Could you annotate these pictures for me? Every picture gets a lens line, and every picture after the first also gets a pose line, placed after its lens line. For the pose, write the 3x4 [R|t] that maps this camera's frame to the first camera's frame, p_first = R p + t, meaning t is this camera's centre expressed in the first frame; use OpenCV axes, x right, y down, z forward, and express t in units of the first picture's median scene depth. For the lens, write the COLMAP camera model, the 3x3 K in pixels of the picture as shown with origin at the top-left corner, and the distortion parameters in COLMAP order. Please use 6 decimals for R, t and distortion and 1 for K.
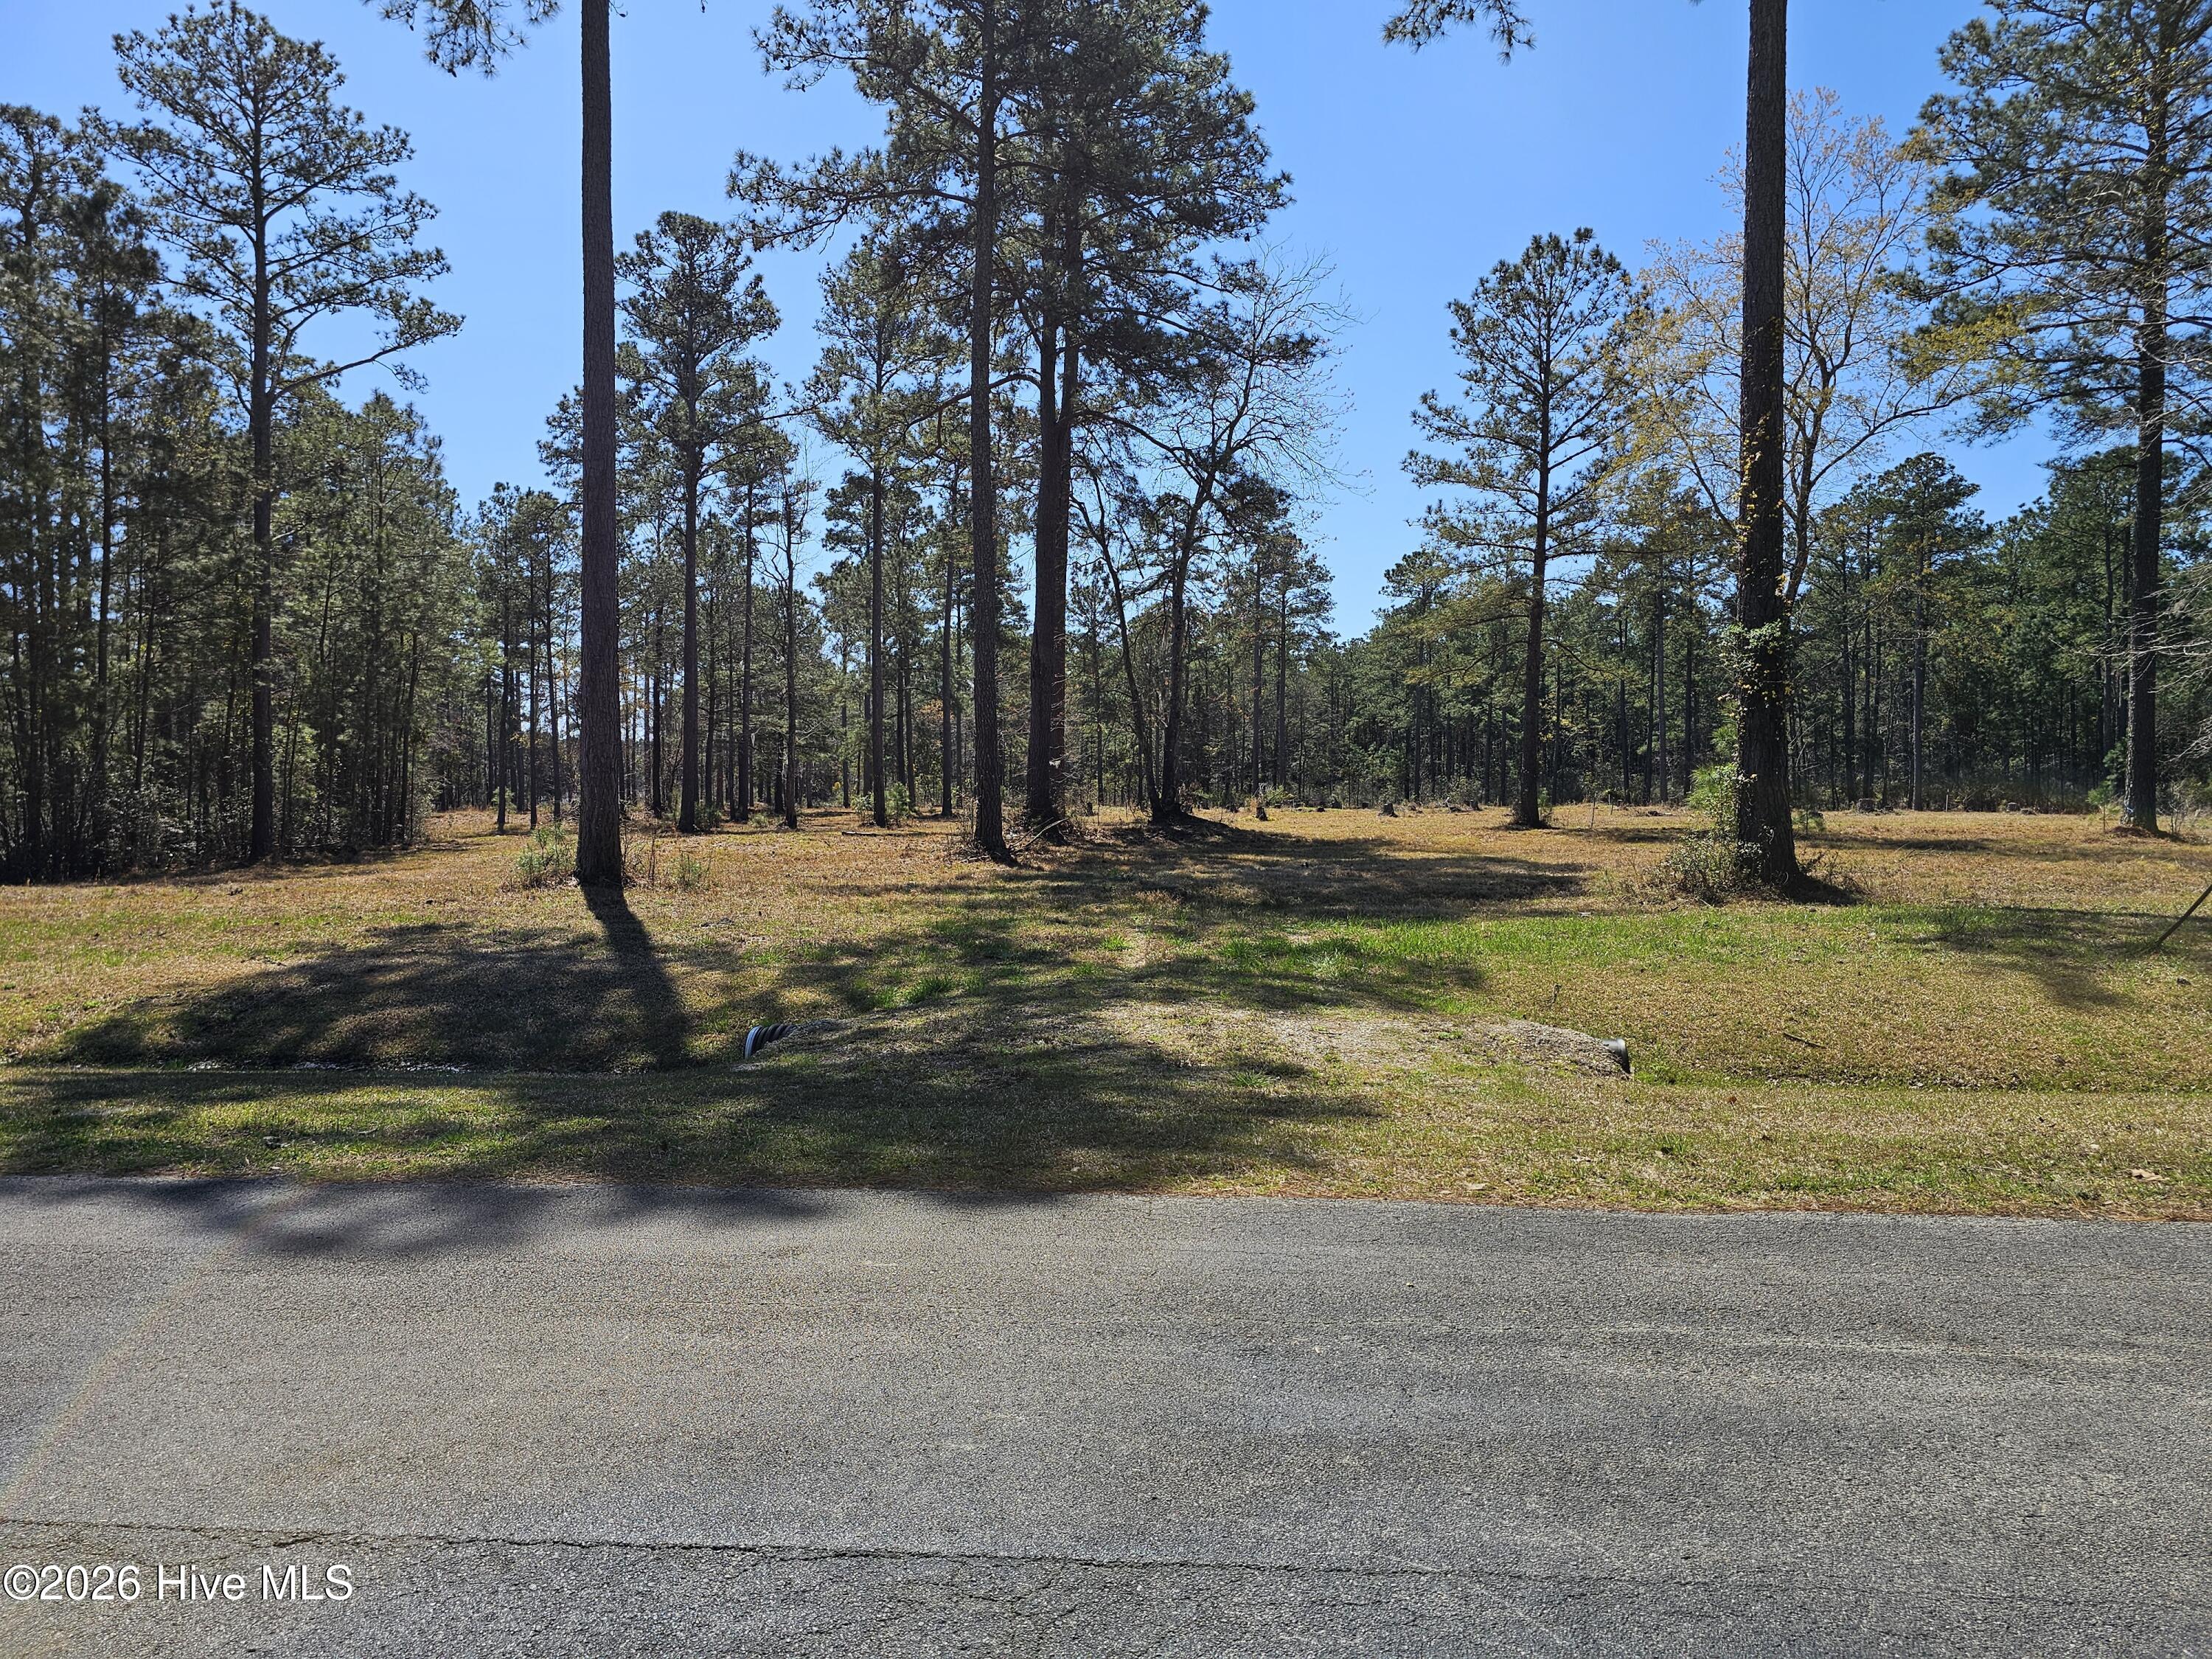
lens RADIAL K [[1456.7, 0, 1106.0], [0, 1456.7, 829.5], [0, 0, 1]] dist [-0.000554, -0.001320]
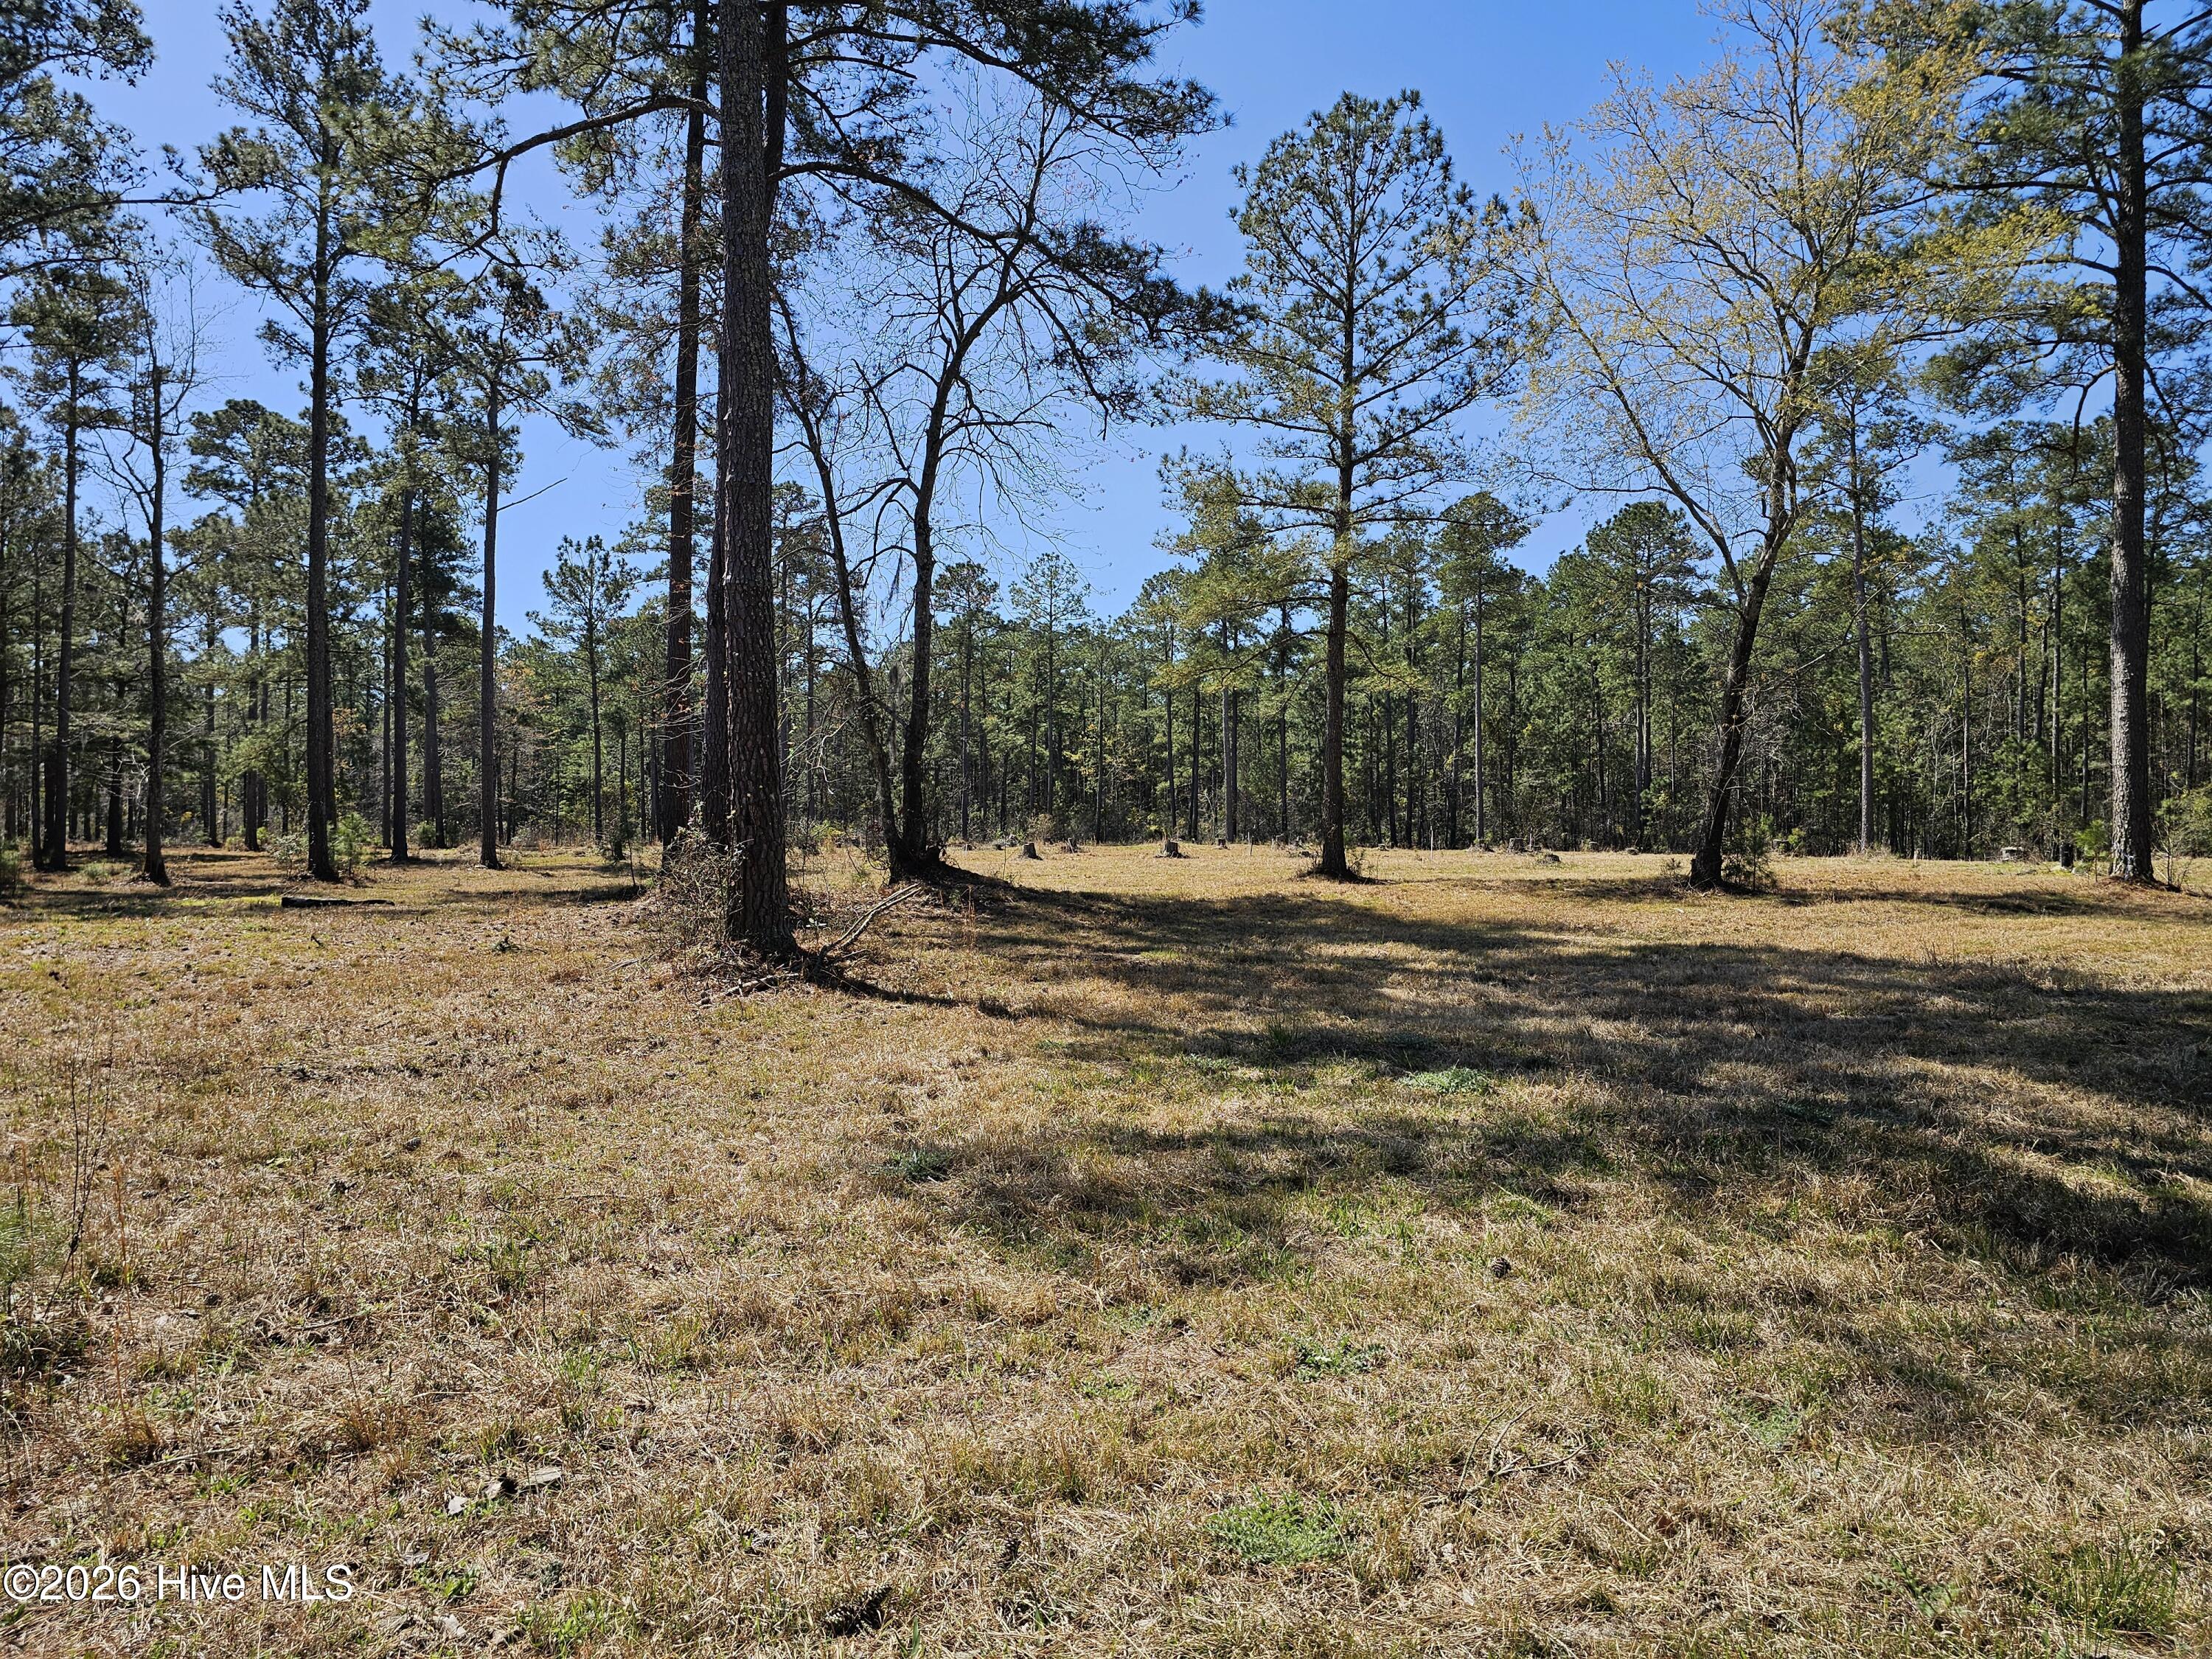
lens RADIAL K [[1456.7, 0, 1106.0], [0, 1456.7, 829.5], [0, 0, 1]] dist [-0.000554, -0.001320]
pose [[0.924467, -0.001217, 0.381259, -0.062783], [0.010186, 0.999717, -0.021507, -0.006687], [-0.381125, 0.023766, 0.924218, 0.215300]]
